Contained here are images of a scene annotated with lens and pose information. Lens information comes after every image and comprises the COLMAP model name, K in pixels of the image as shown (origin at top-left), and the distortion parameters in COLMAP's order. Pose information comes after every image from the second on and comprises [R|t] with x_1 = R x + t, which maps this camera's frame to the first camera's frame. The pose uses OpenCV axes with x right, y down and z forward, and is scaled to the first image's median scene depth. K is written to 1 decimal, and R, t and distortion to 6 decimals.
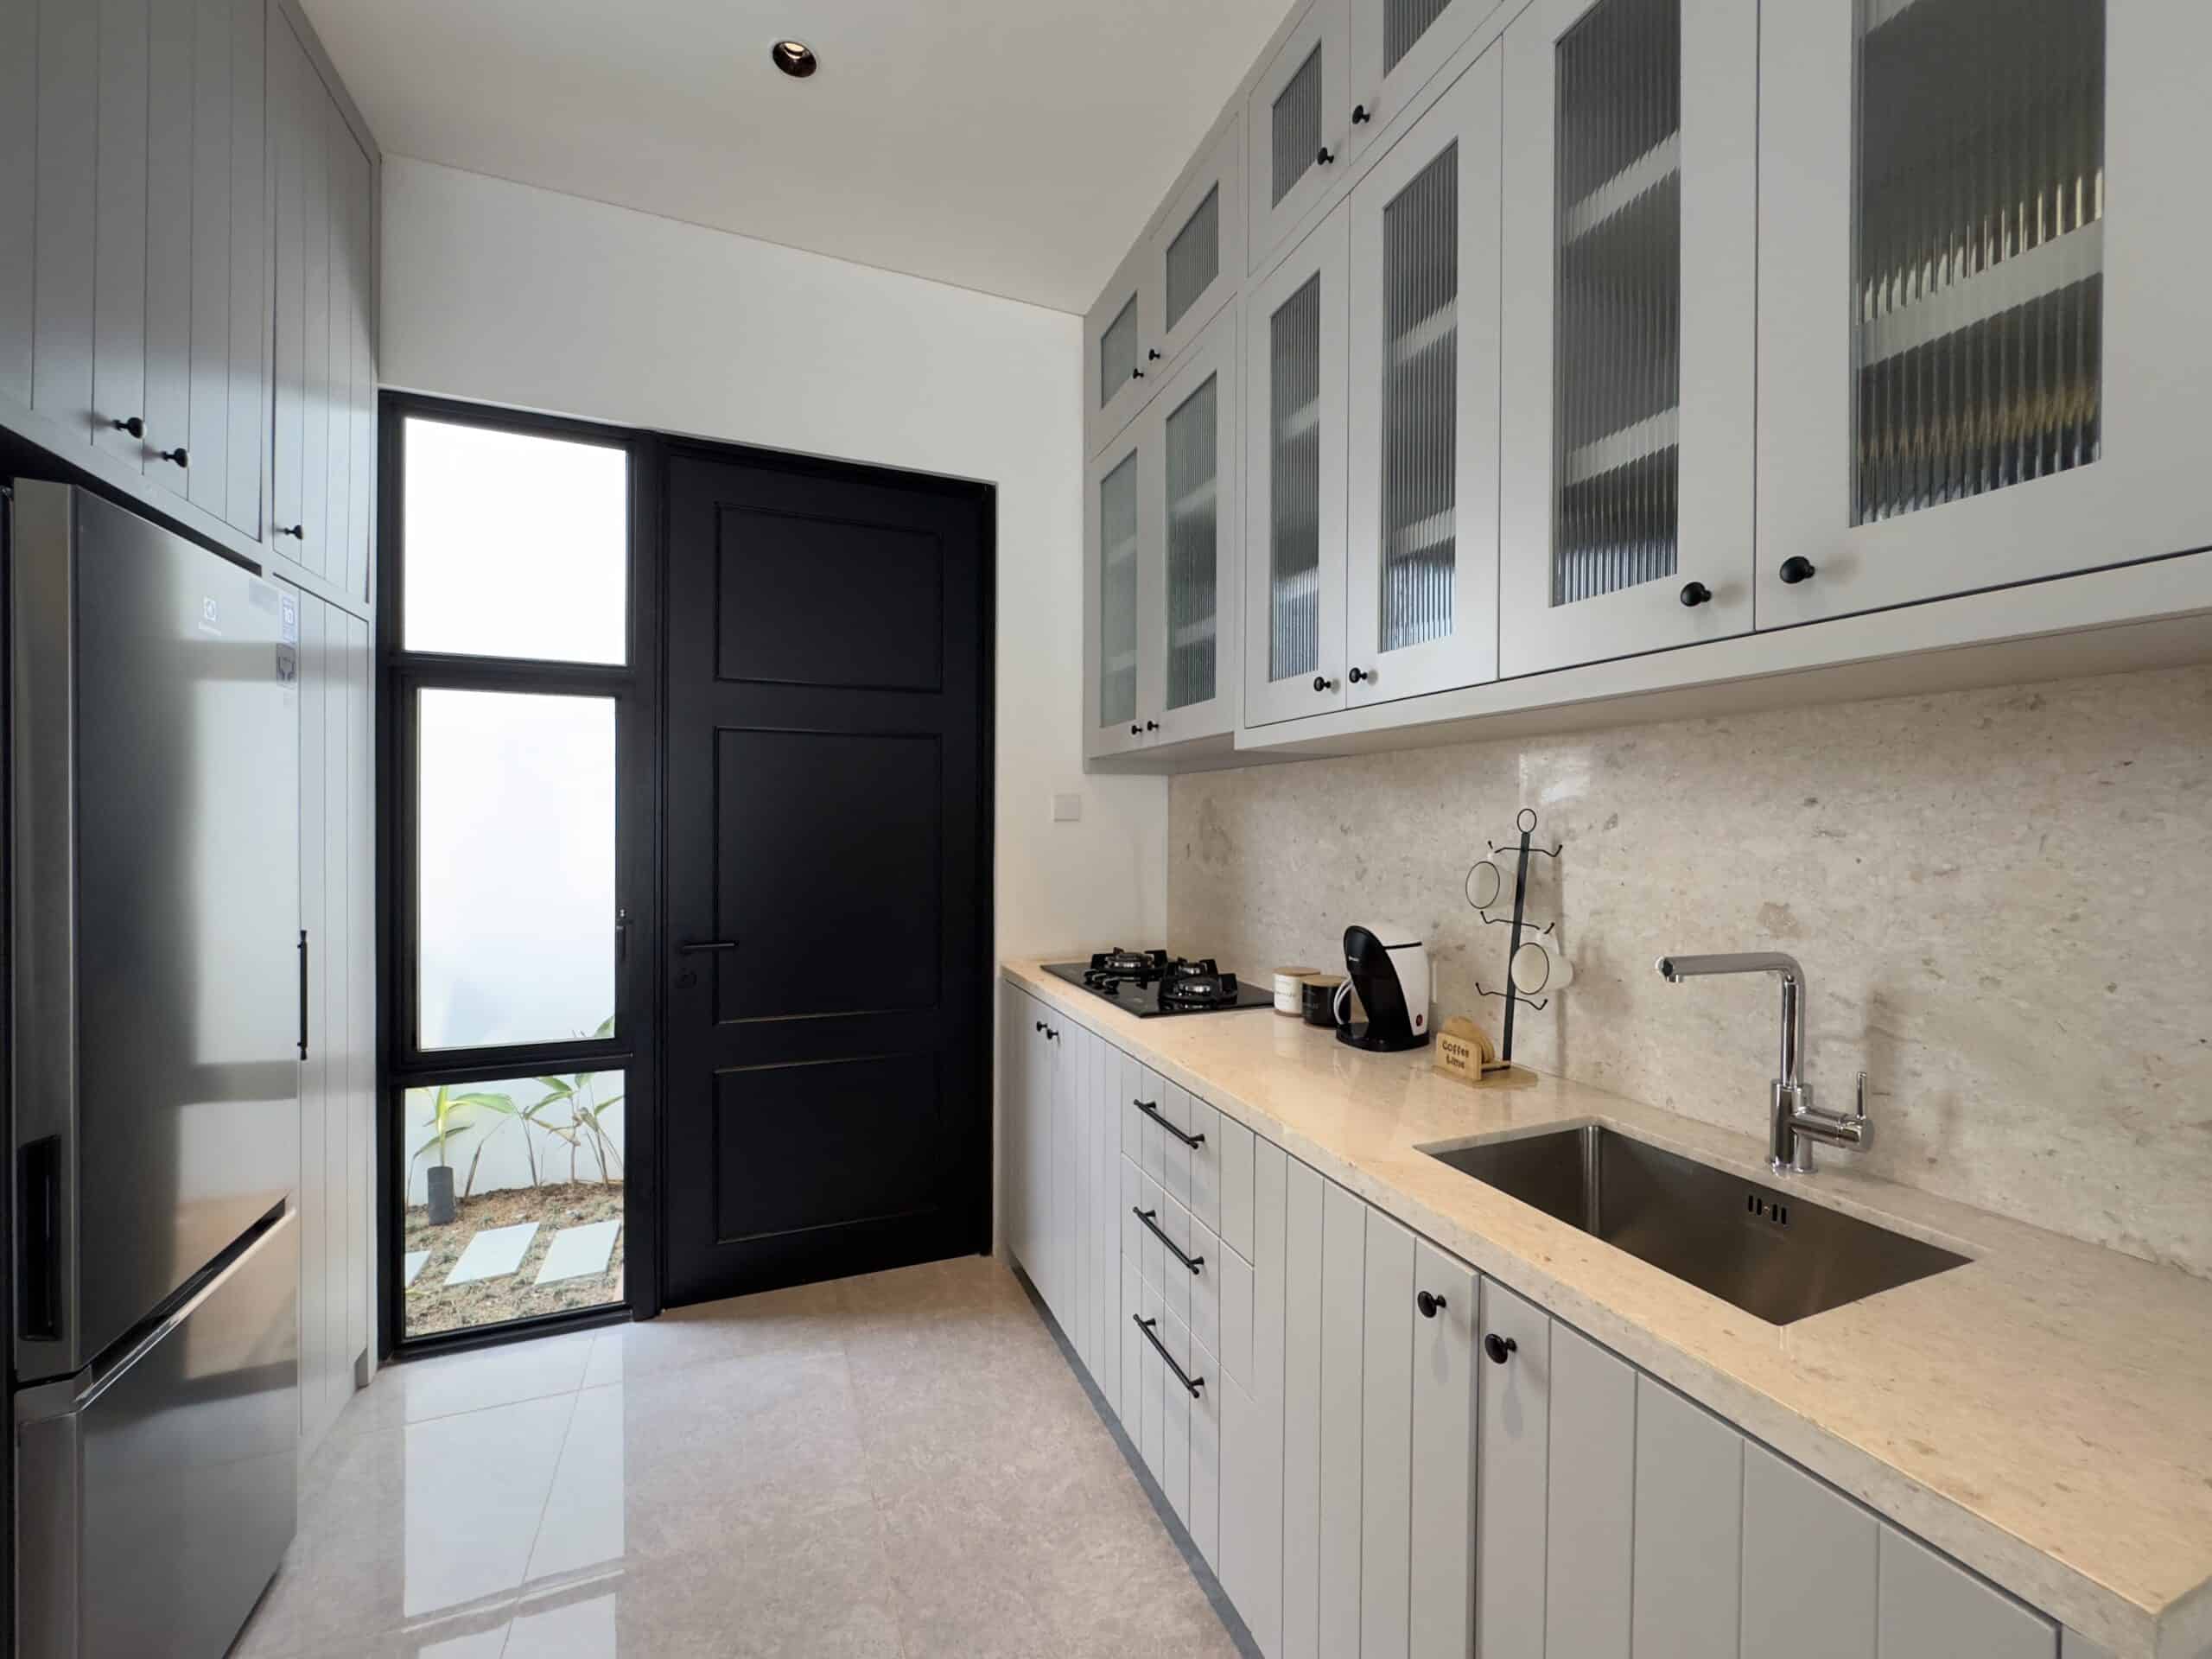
lens RADIAL K [[887.5, 0, 1103.7], [0, 887.5, 830.1], [0, 0, 1]] dist [-0.000038, 0.000120]
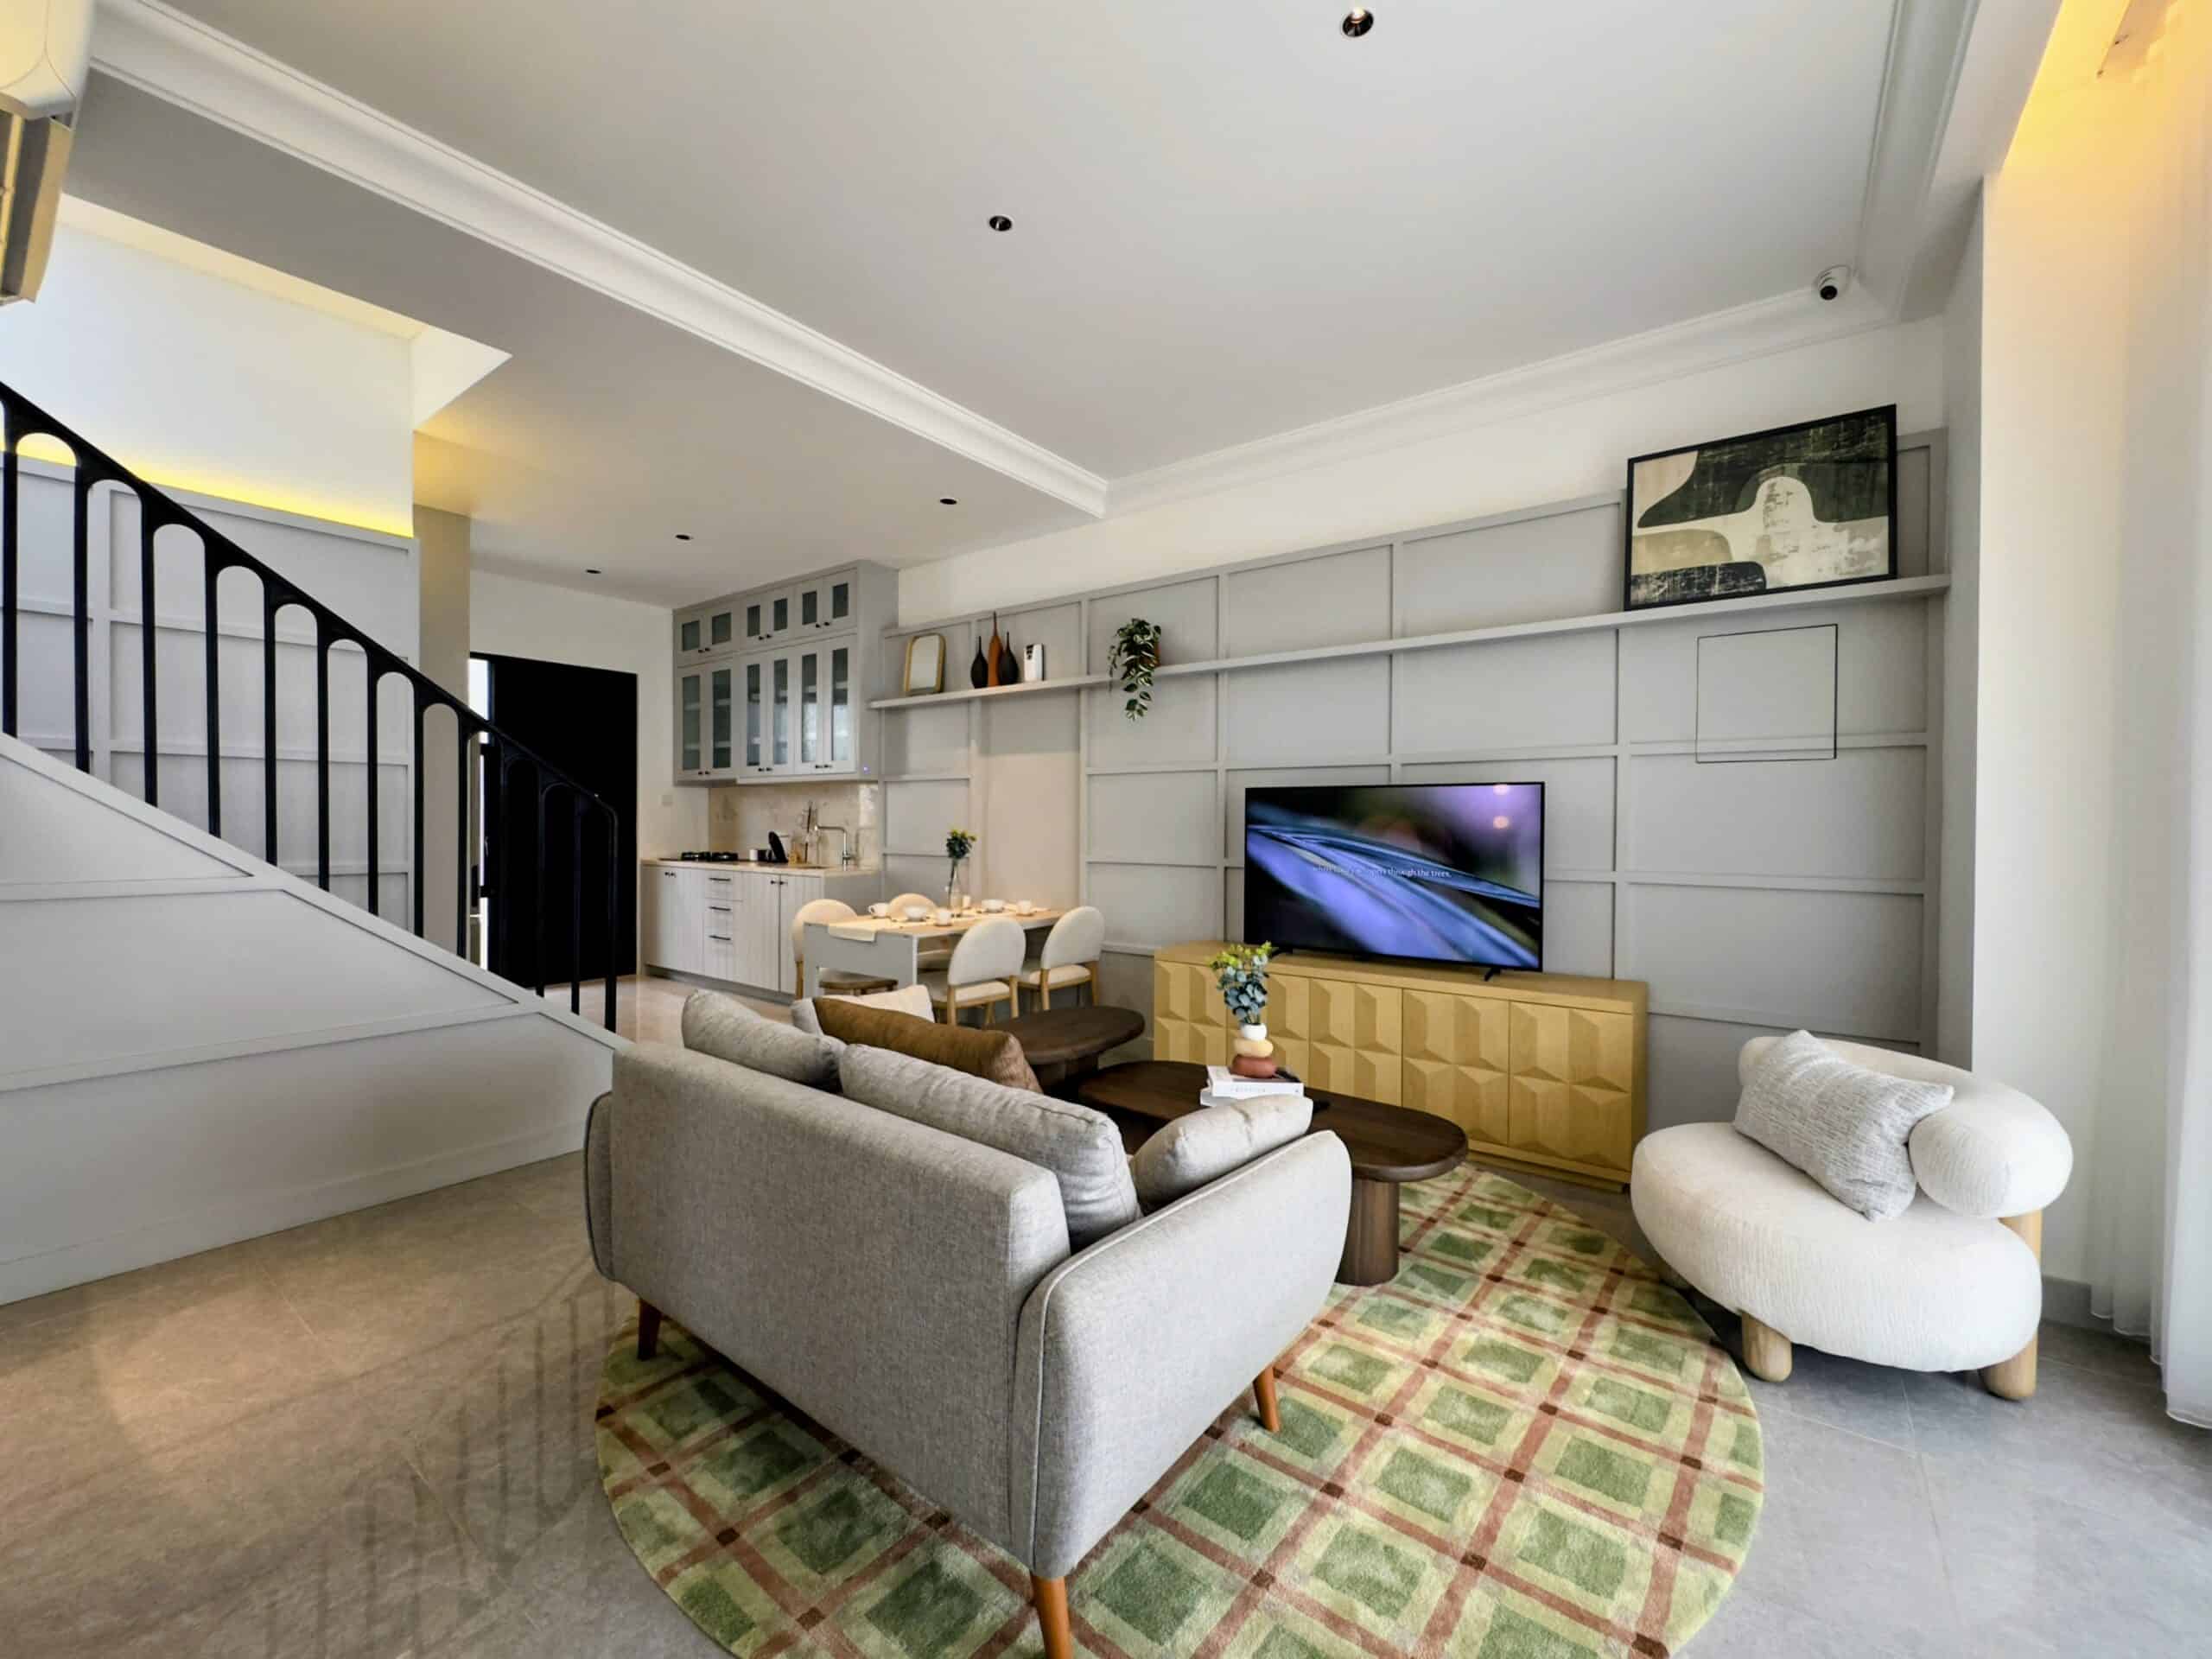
lens RADIAL K [[887.5, 0, 1103.7], [0, 887.5, 830.1], [0, 0, 1]] dist [-0.000038, 0.000120]
pose [[0.856055, -0.005268, 0.516858, -0.346037], [0.002625, 0.999979, 0.005844, 0.061652], [-0.516878, -0.003646, 0.856051, -2.245187]]
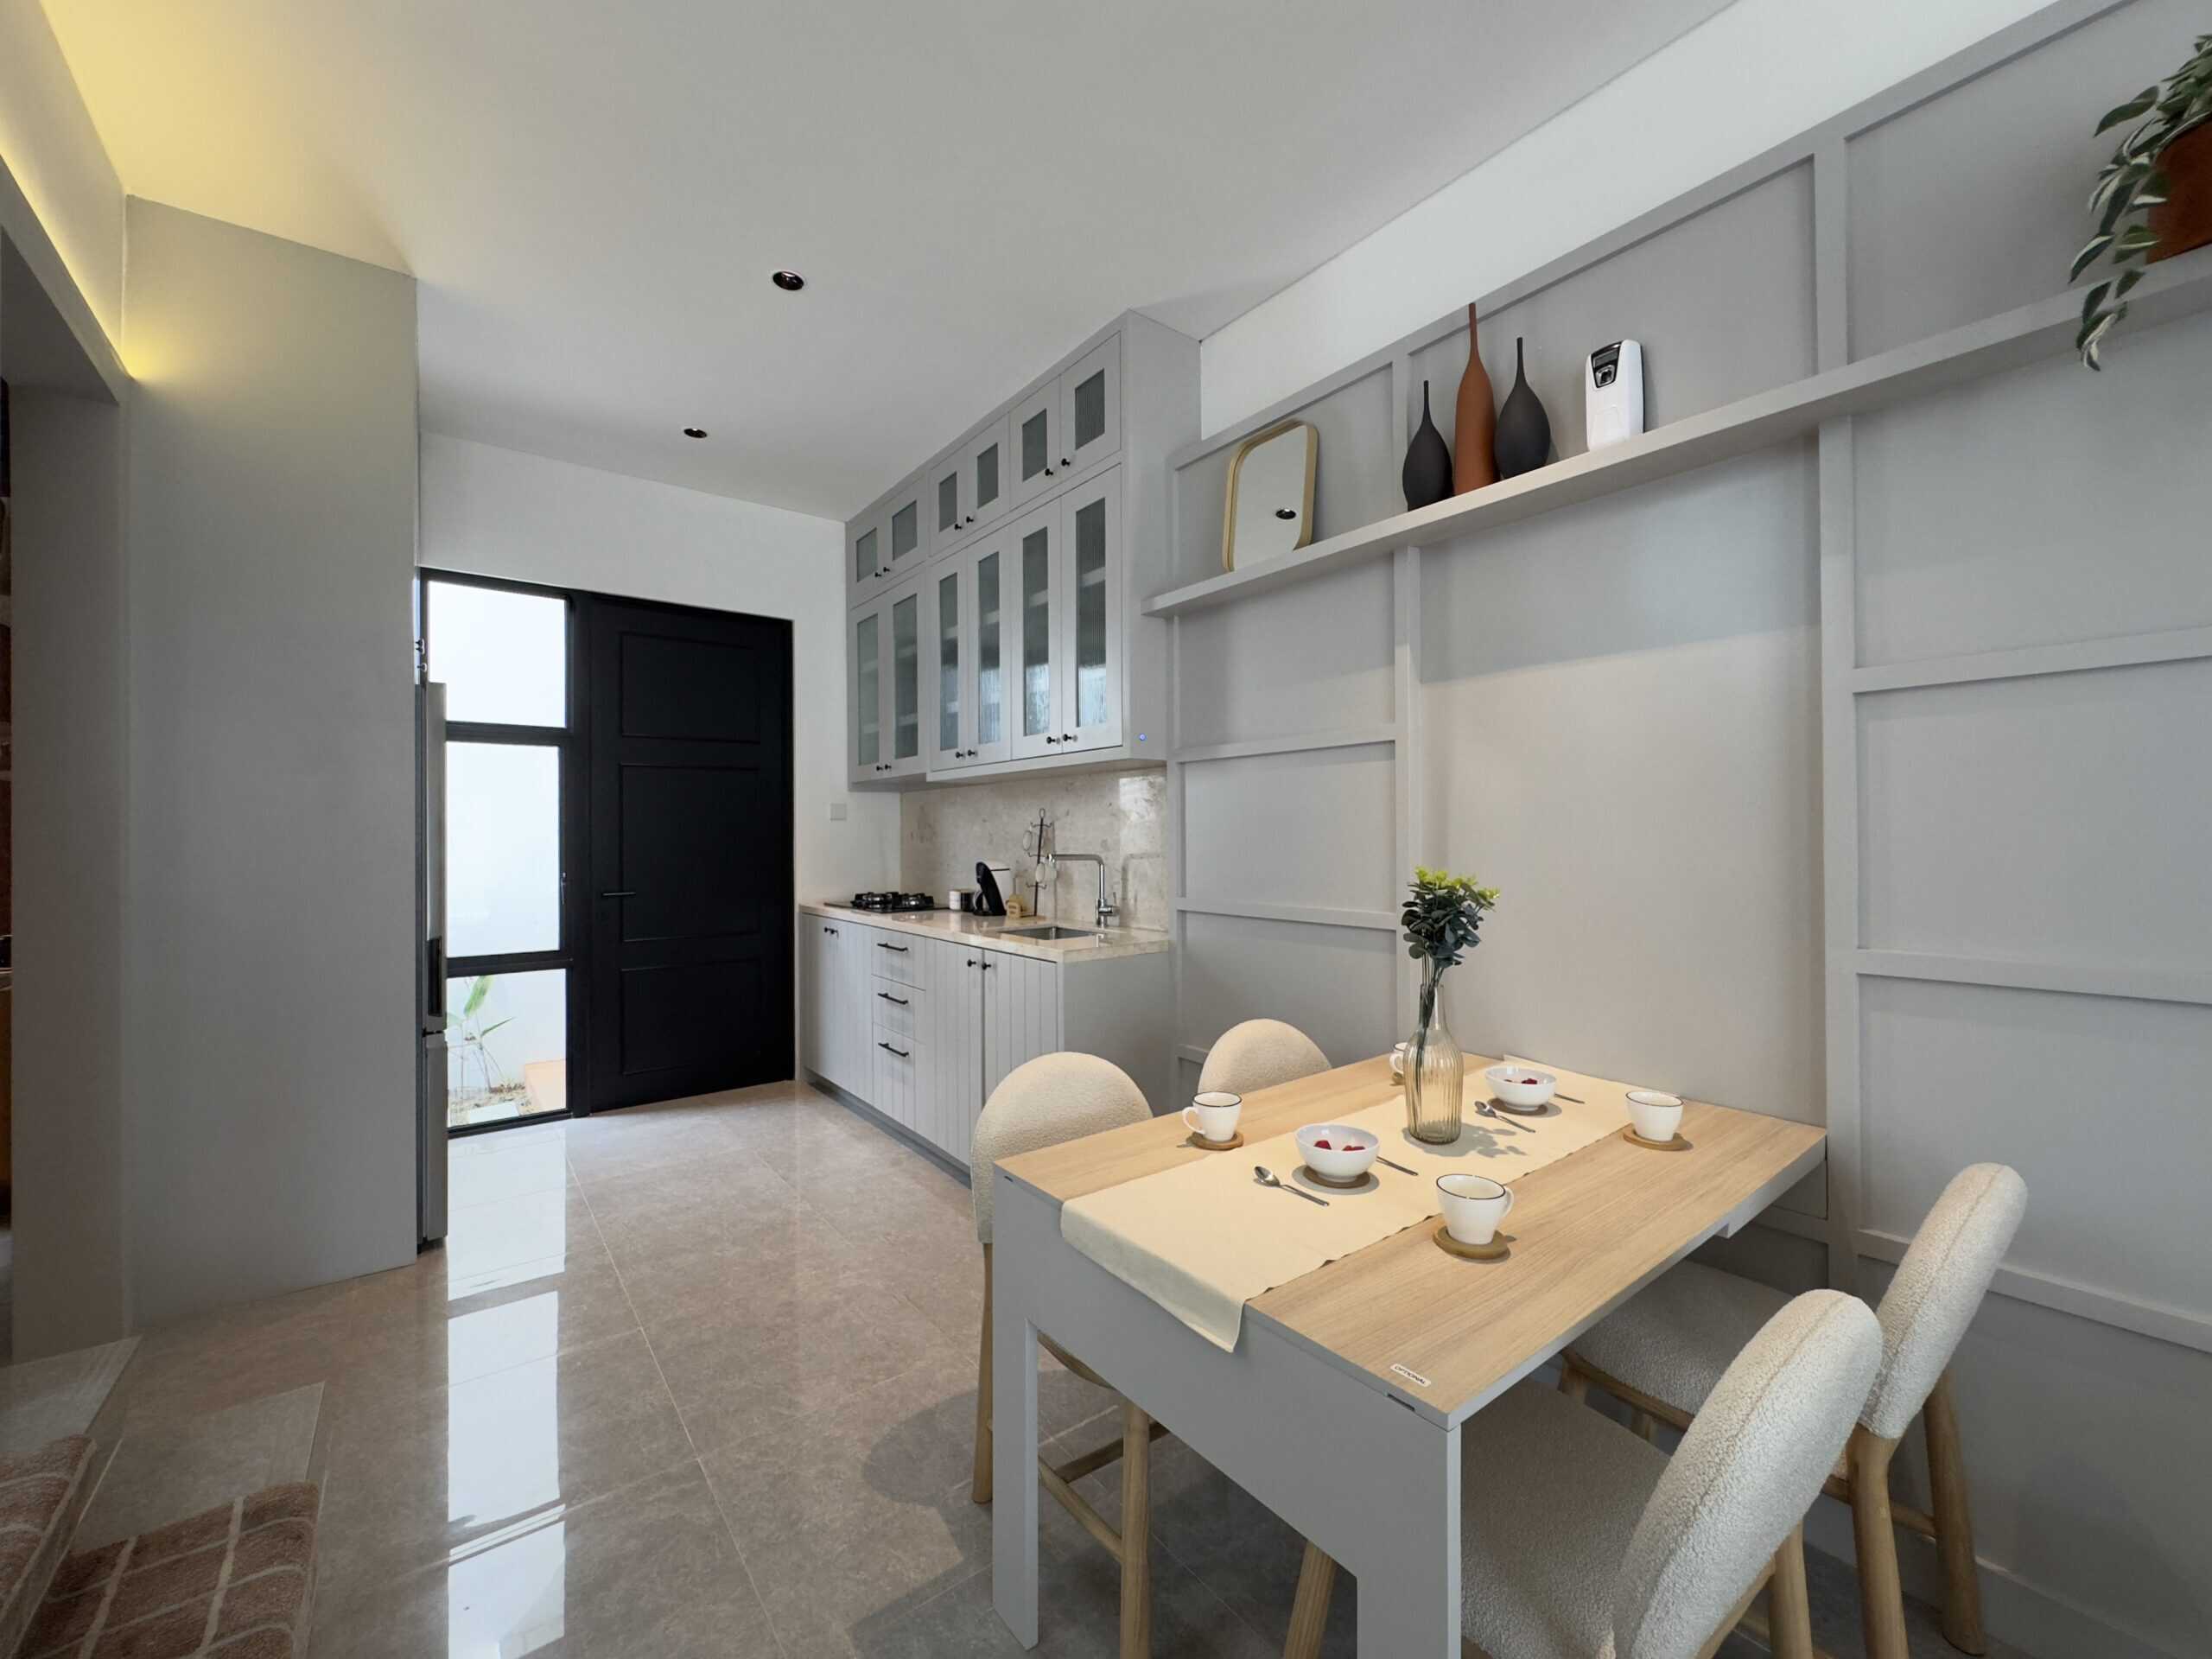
lens RADIAL K [[887.5, 0, 1103.7], [0, 887.5, 830.1], [0, 0, 1]] dist [-0.000038, 0.000120]
pose [[0.964057, -0.010640, 0.265481, -0.003680], [0.014131, 0.999837, -0.011245, 0.043058], [-0.265319, 0.014592, 0.964050, -0.914199]]
